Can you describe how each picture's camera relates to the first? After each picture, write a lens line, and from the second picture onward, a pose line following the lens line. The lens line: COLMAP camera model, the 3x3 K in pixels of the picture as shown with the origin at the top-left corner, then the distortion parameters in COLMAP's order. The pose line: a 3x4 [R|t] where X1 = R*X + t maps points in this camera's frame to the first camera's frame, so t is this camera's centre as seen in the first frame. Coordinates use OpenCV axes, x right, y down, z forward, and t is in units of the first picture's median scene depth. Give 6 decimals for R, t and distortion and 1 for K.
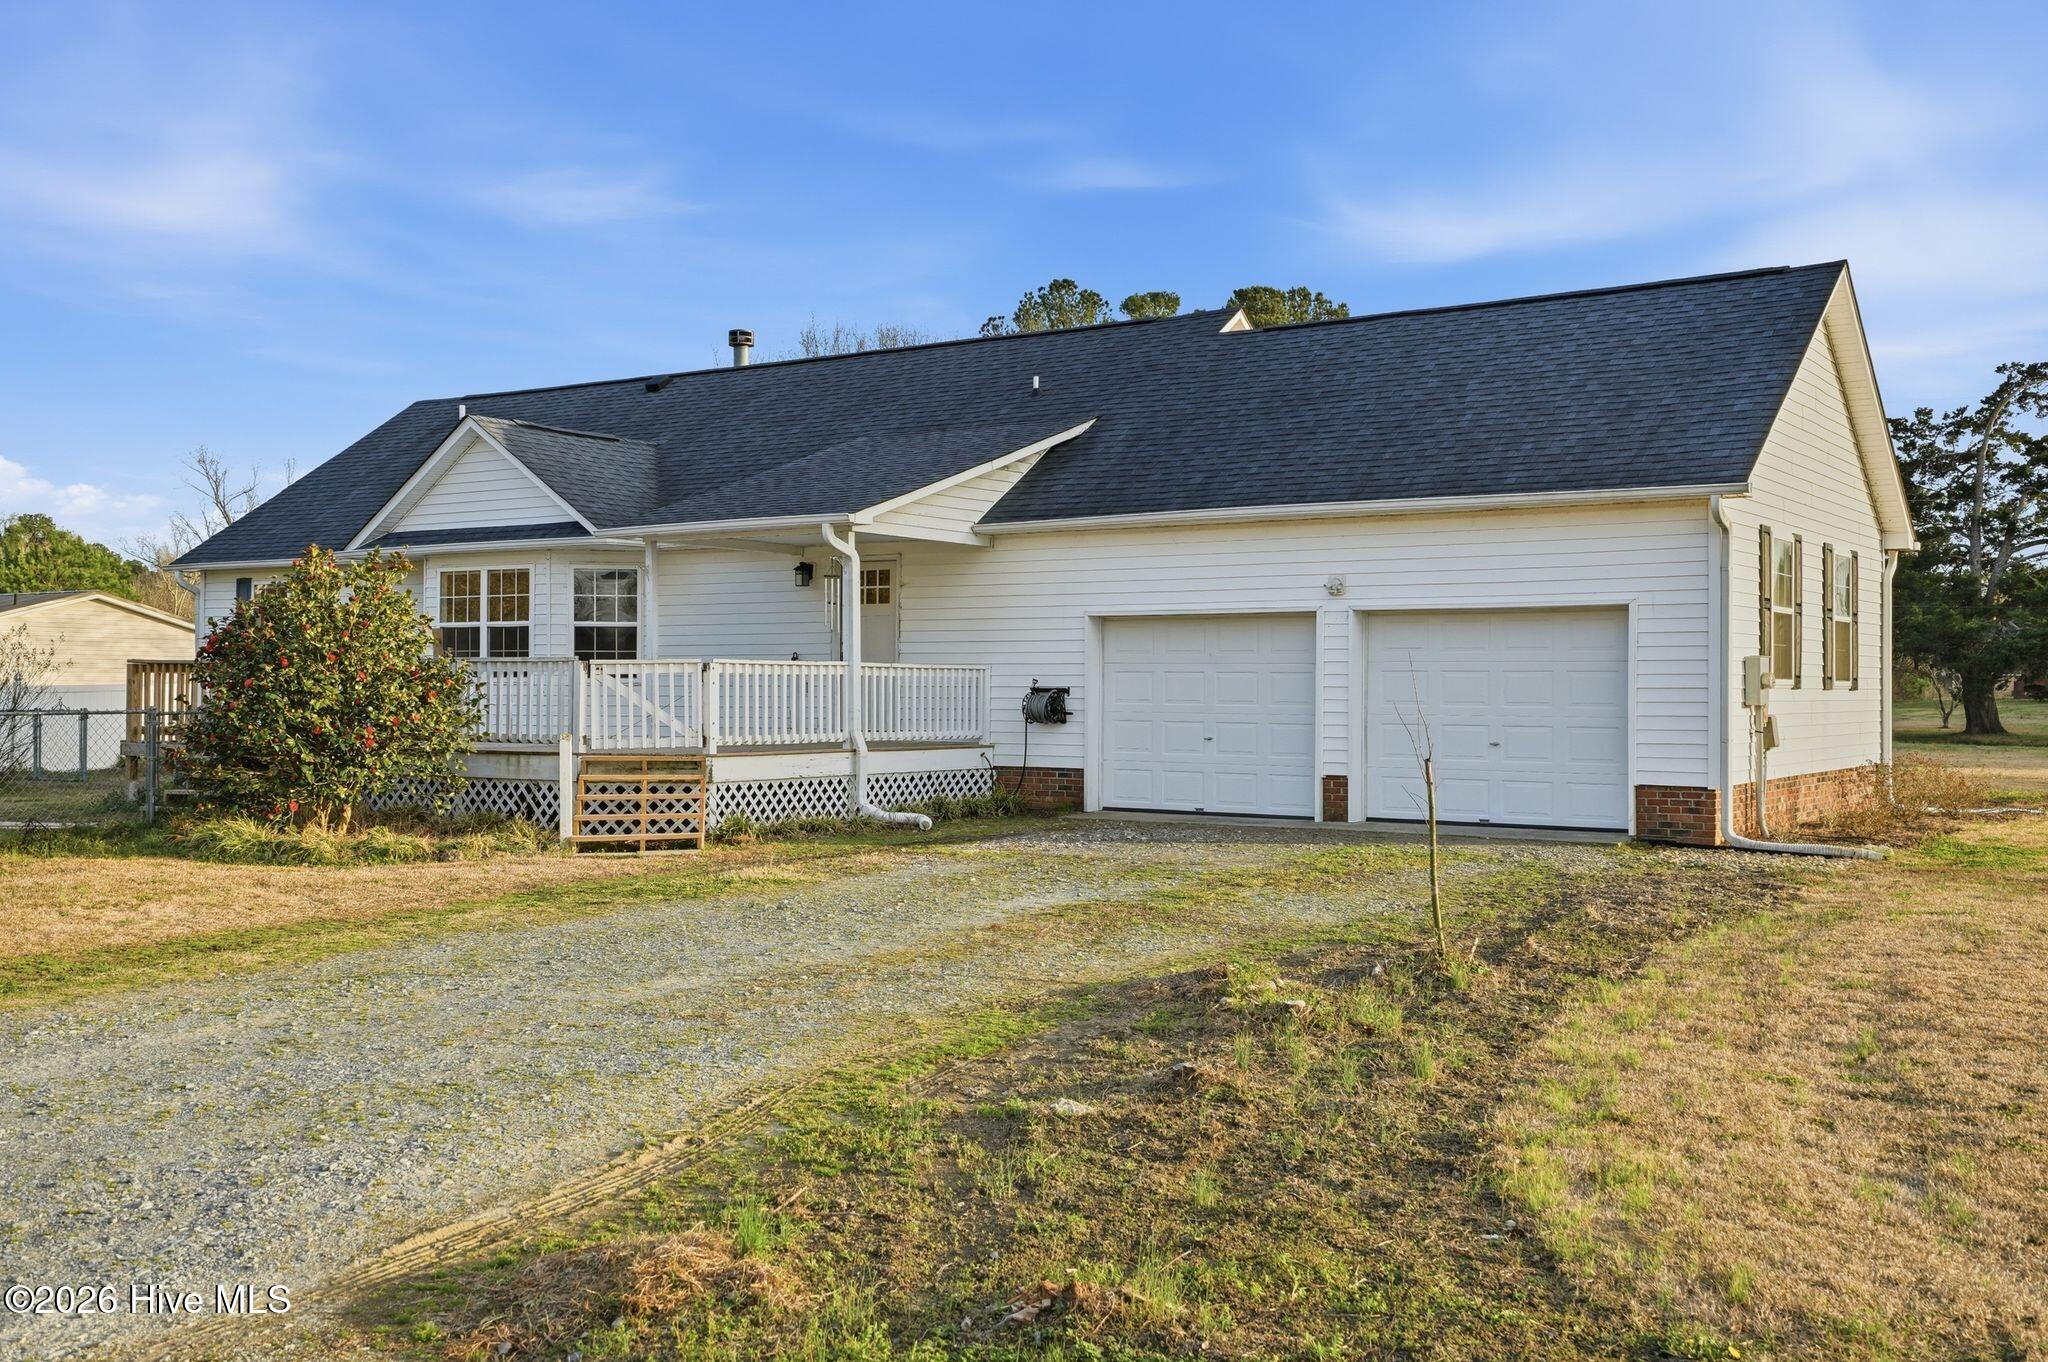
lens RADIAL K [[2114.6, 0, 1089.3], [0, 2114.6, 676.6], [0, 0, 1]] dist [0.058350, 0.004515]
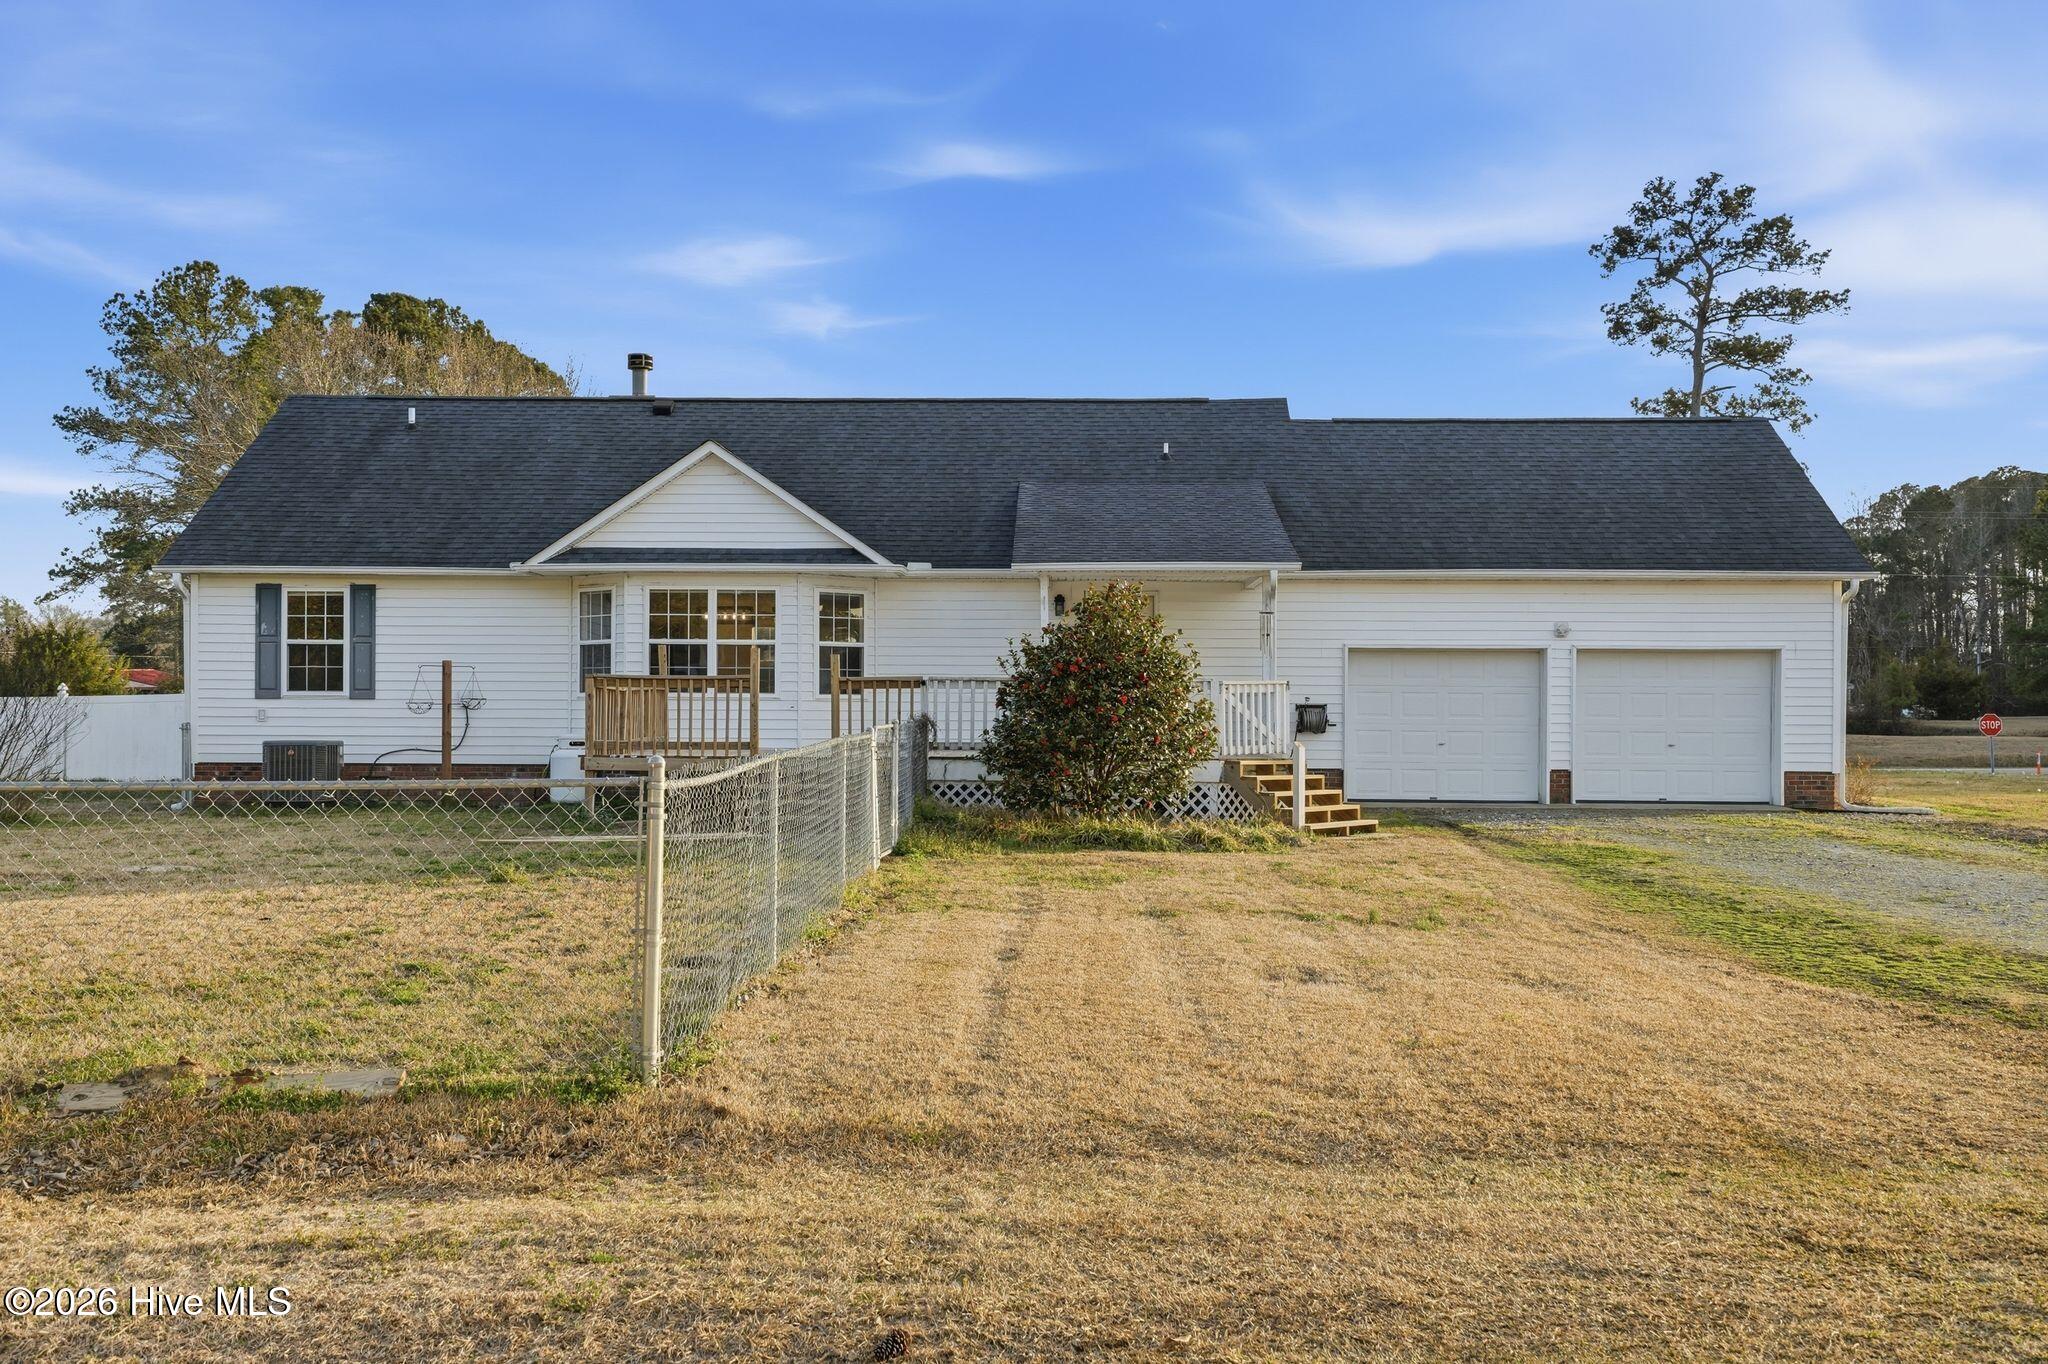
lens RADIAL K [[2114.6, 0, 1089.3], [0, 2114.6, 677.6], [0, 0, 1]] dist [0.058350, 0.004515]
pose [[0.811996, 0.009552, 0.583585, -0.835331], [-0.004853, 0.999942, -0.009613, 0.001929], [-0.583643, 0.004973, 0.811995, 0.064609]]
